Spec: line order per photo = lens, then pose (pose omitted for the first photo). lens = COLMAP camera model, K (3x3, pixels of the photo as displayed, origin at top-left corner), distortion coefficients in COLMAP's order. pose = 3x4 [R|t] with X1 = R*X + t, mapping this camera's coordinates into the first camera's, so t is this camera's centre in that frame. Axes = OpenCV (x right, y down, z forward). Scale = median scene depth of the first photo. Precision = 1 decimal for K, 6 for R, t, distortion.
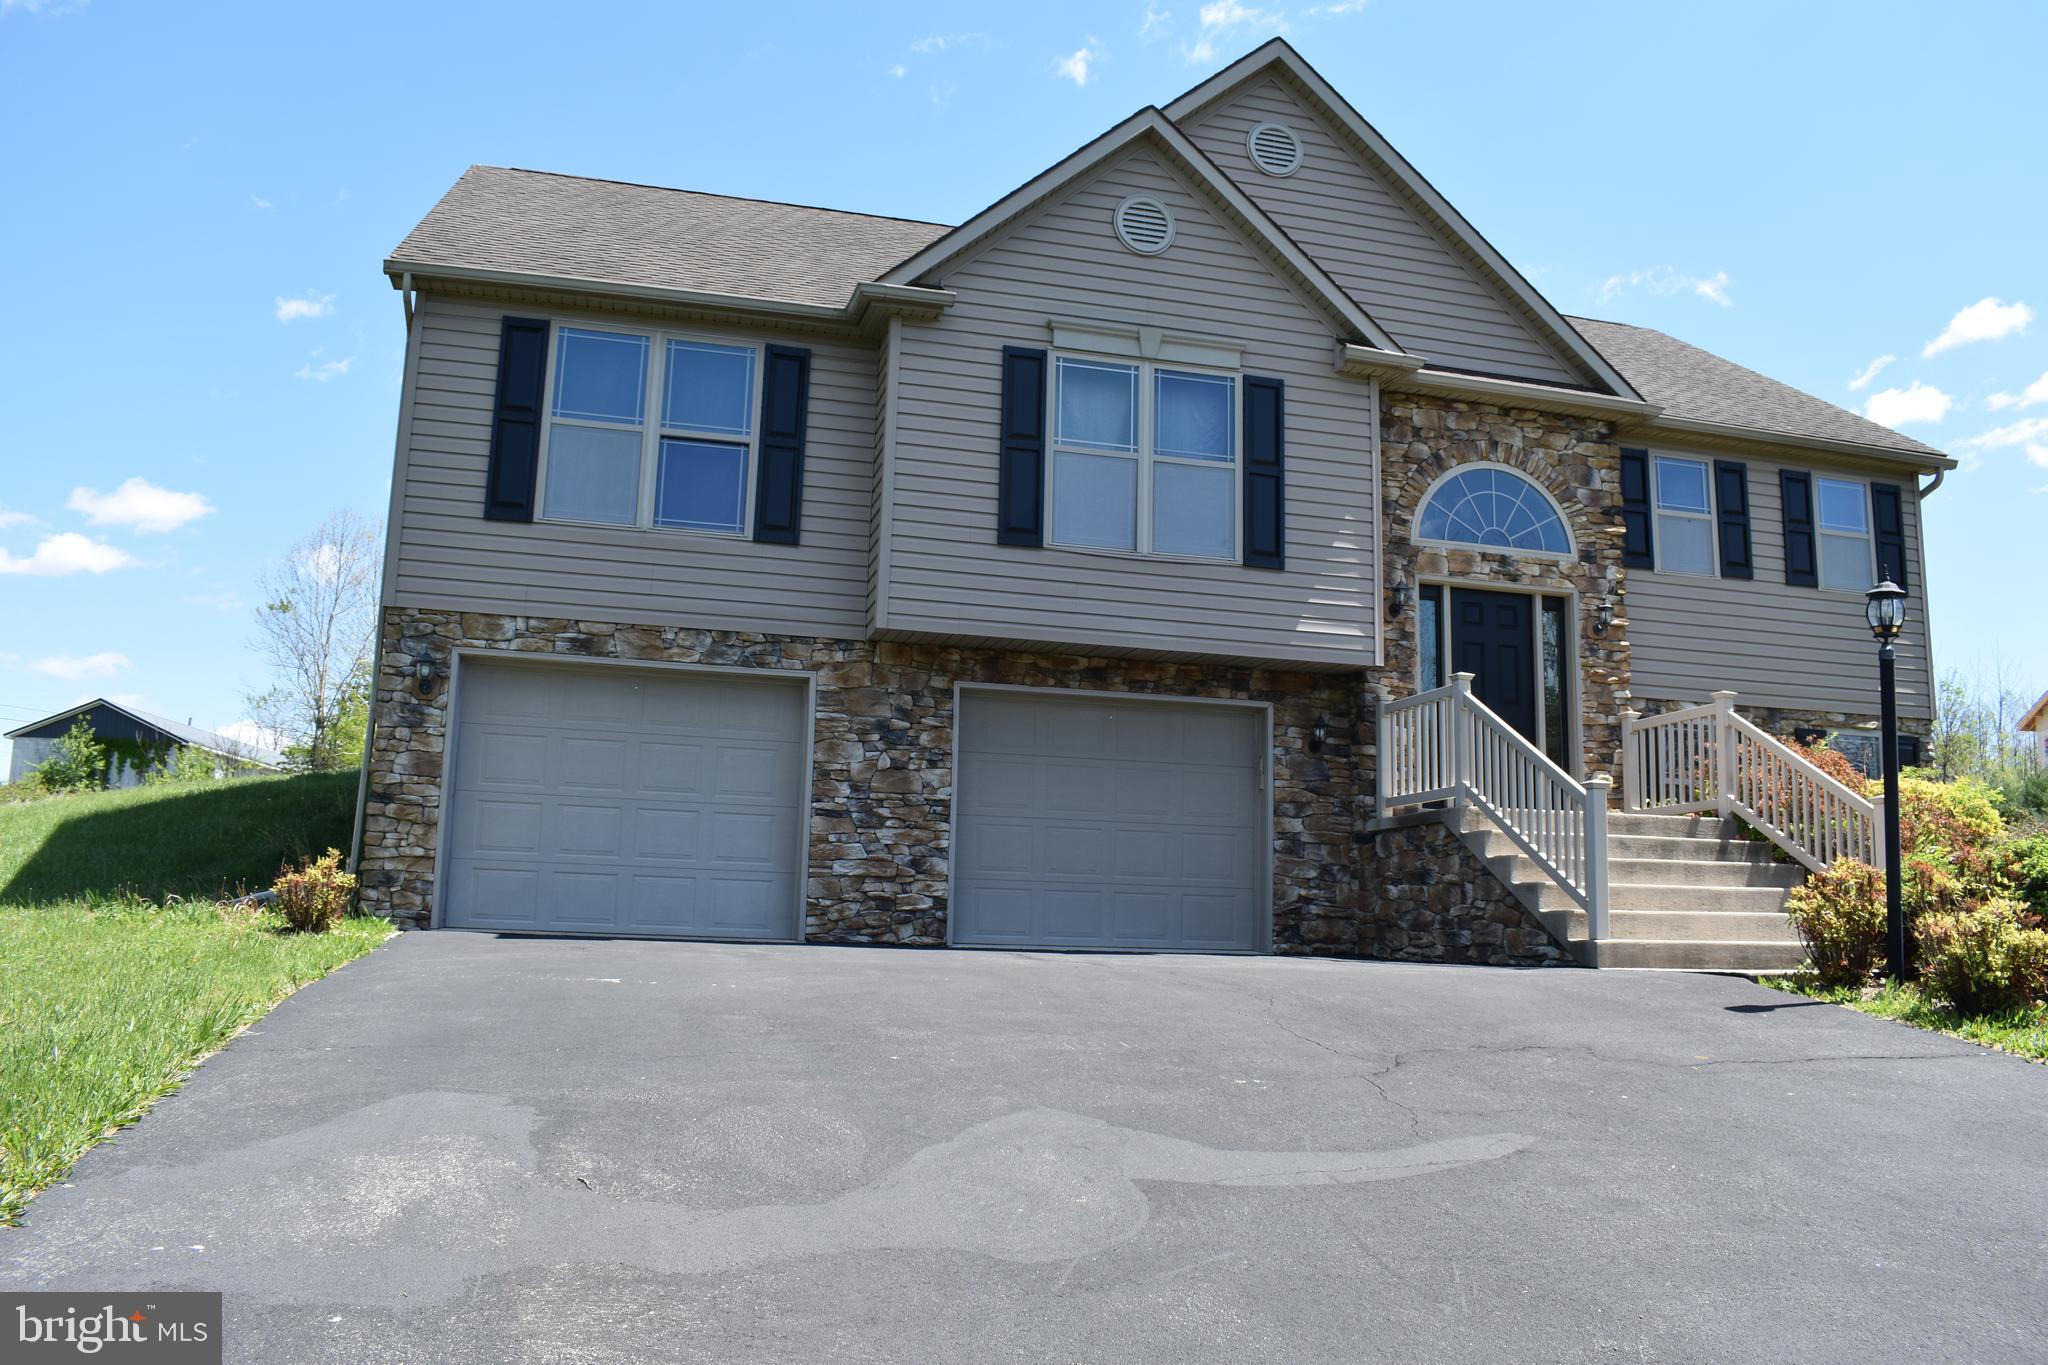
lens RADIAL K [[1611.2, 0, 1017.6], [0, 1611.2, 684.6], [0, 0, 1]] dist [-0.098600, 0.020187]
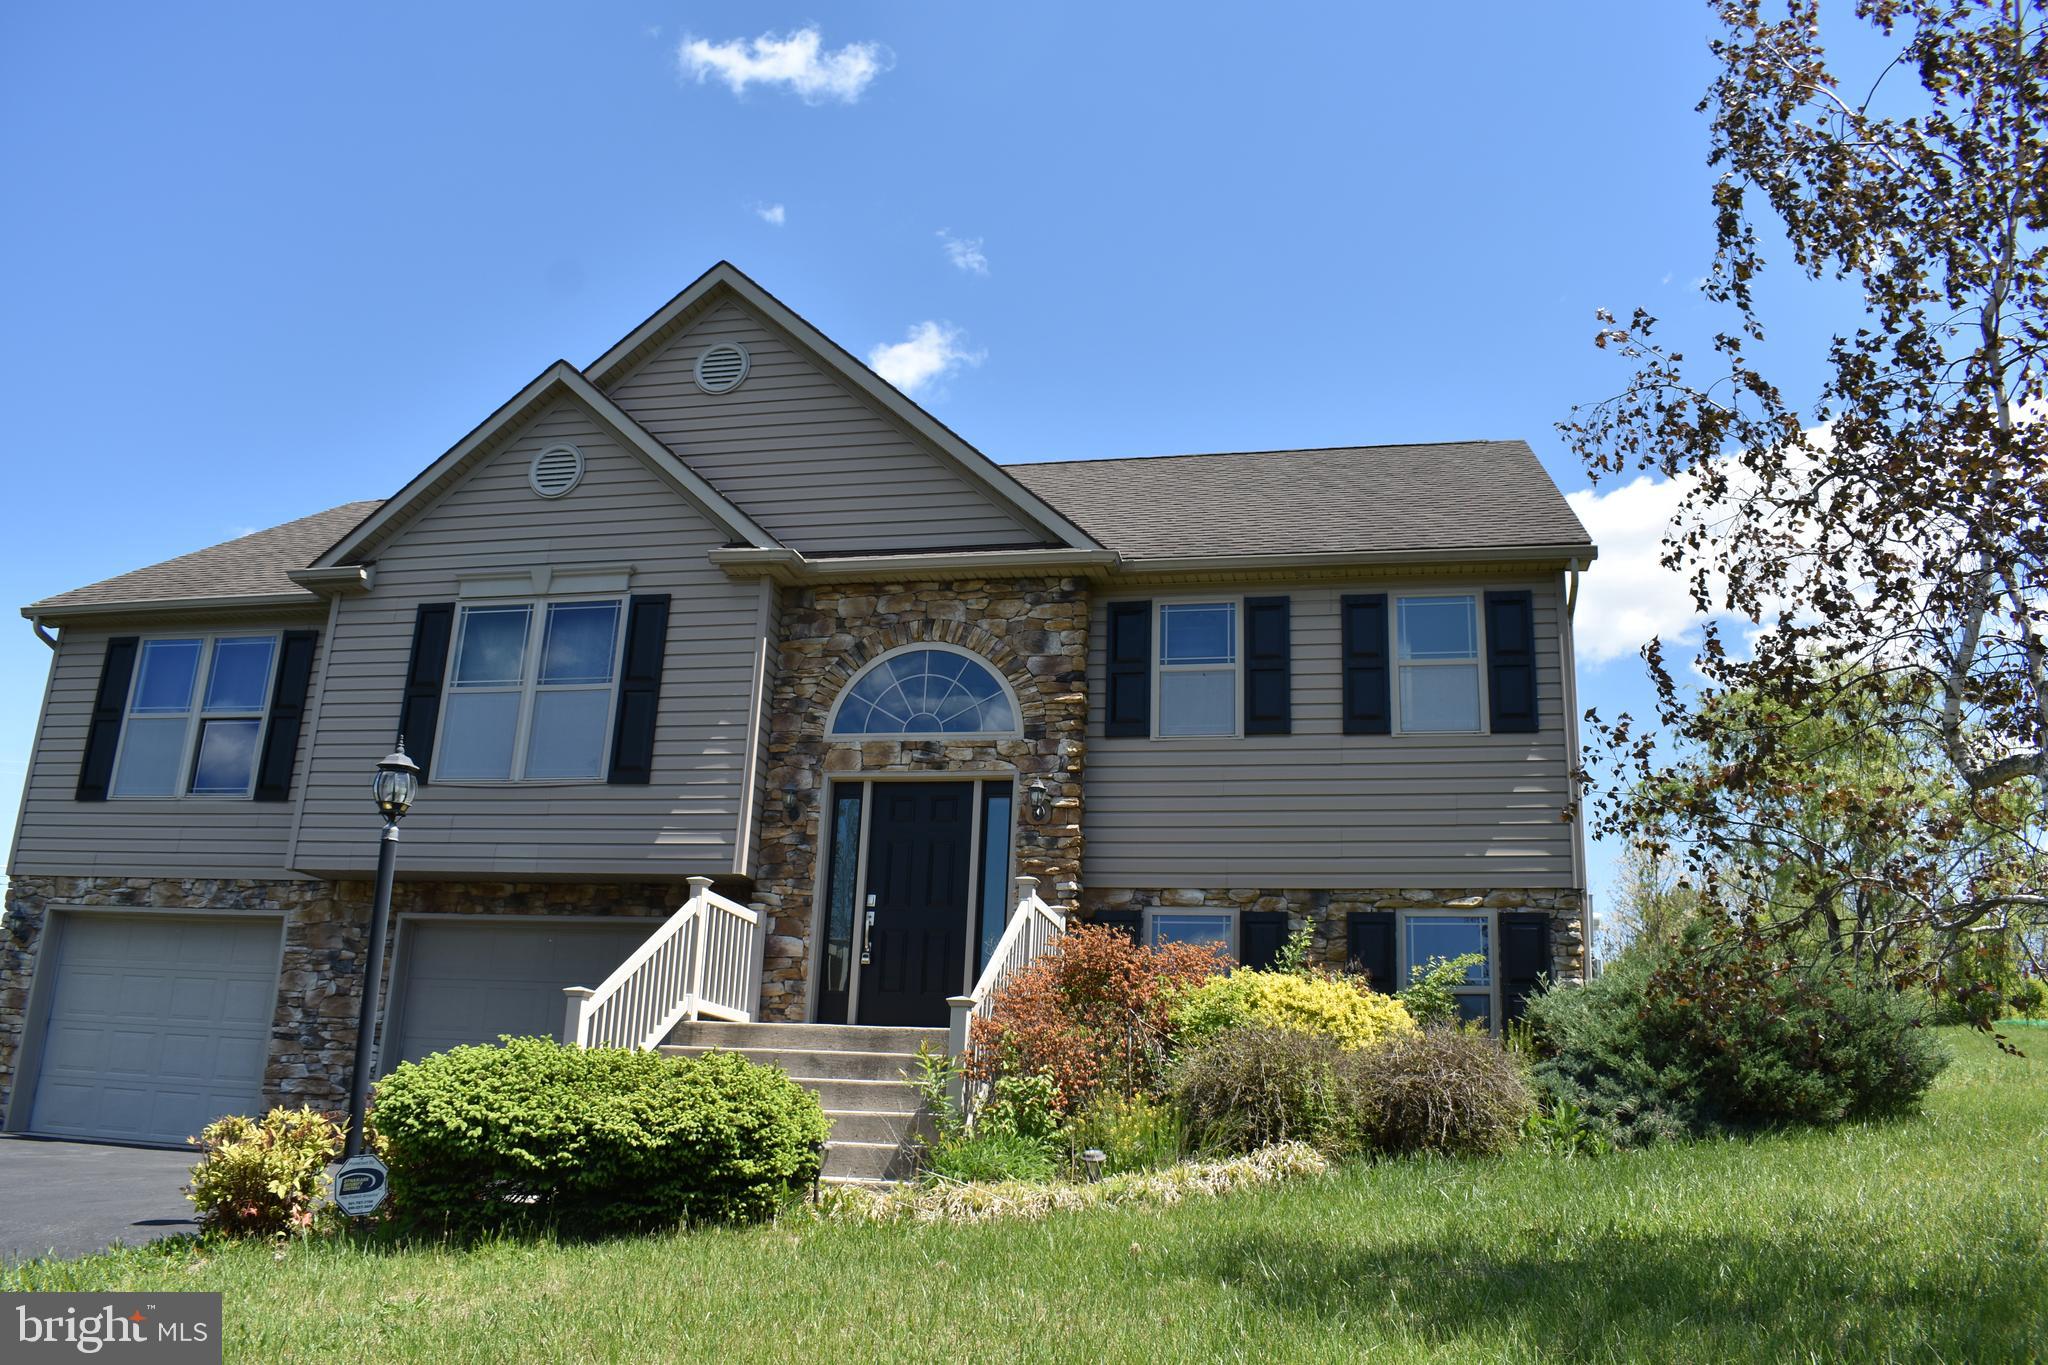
lens RADIAL K [[1611.2, 0, 1018.9], [0, 1611.2, 693.6], [0, 0, 1]] dist [-0.098600, 0.020187]
pose [[0.890632, -0.119391, -0.438771, 0.811576], [0.051964, 0.985318, -0.162629, 0.047125], [0.451746, 0.122042, 0.883760, 0.223617]]
